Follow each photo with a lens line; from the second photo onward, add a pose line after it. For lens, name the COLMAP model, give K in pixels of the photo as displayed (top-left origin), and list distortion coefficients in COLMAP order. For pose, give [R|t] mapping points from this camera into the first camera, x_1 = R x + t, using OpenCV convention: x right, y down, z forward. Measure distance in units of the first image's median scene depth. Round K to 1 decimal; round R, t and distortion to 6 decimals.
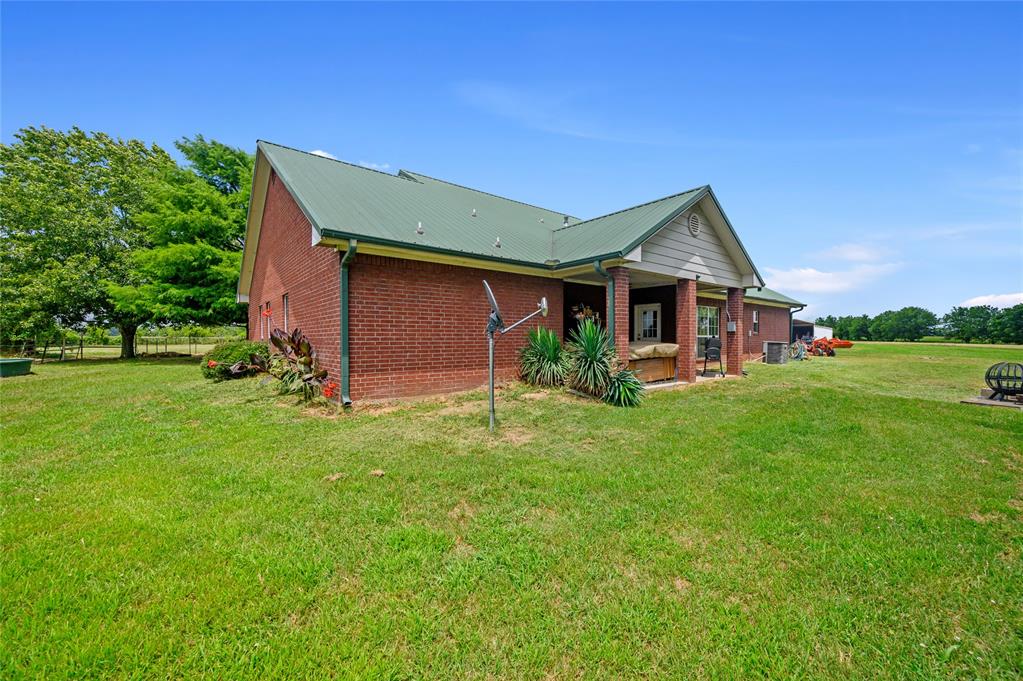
lens RADIAL K [[397.1, 0, 511.3], [0, 397.1, 347.2], [0, 0, 1]] dist [0.003035, 0.000539]
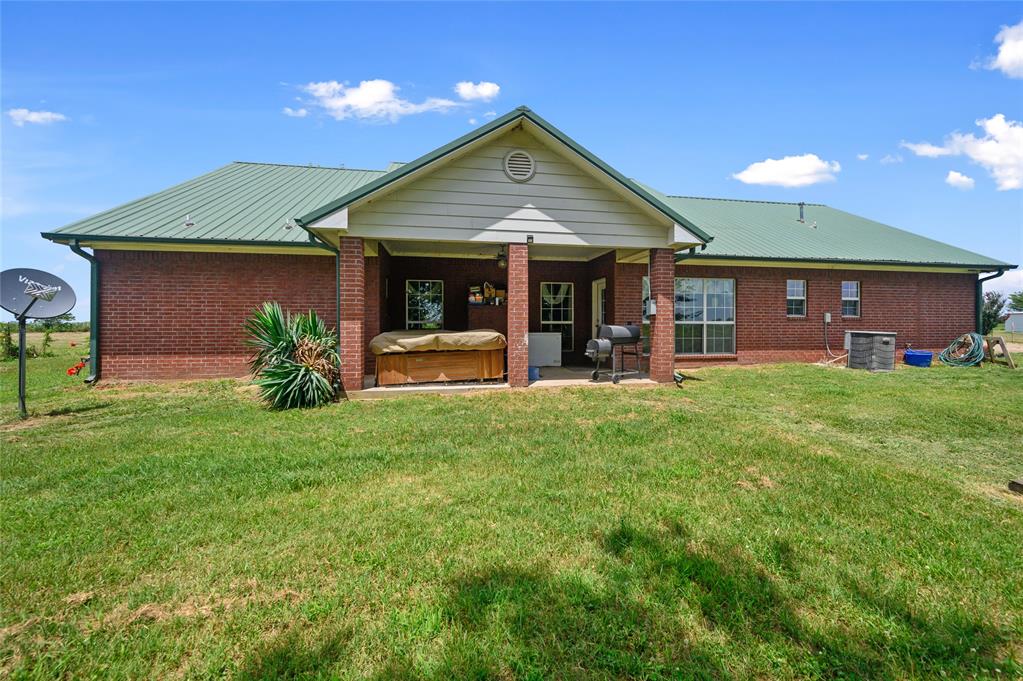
lens RADIAL K [[397.1, 0, 513.5], [0, 397.1, 335.4], [0, 0, 1]] dist [0.003035, 0.000539]
pose [[0.880096, 0.012283, -0.474637, 0.891134], [-0.011811, 0.999922, 0.003976, -0.007908], [0.474649, 0.002107, 0.880172, 0.414707]]
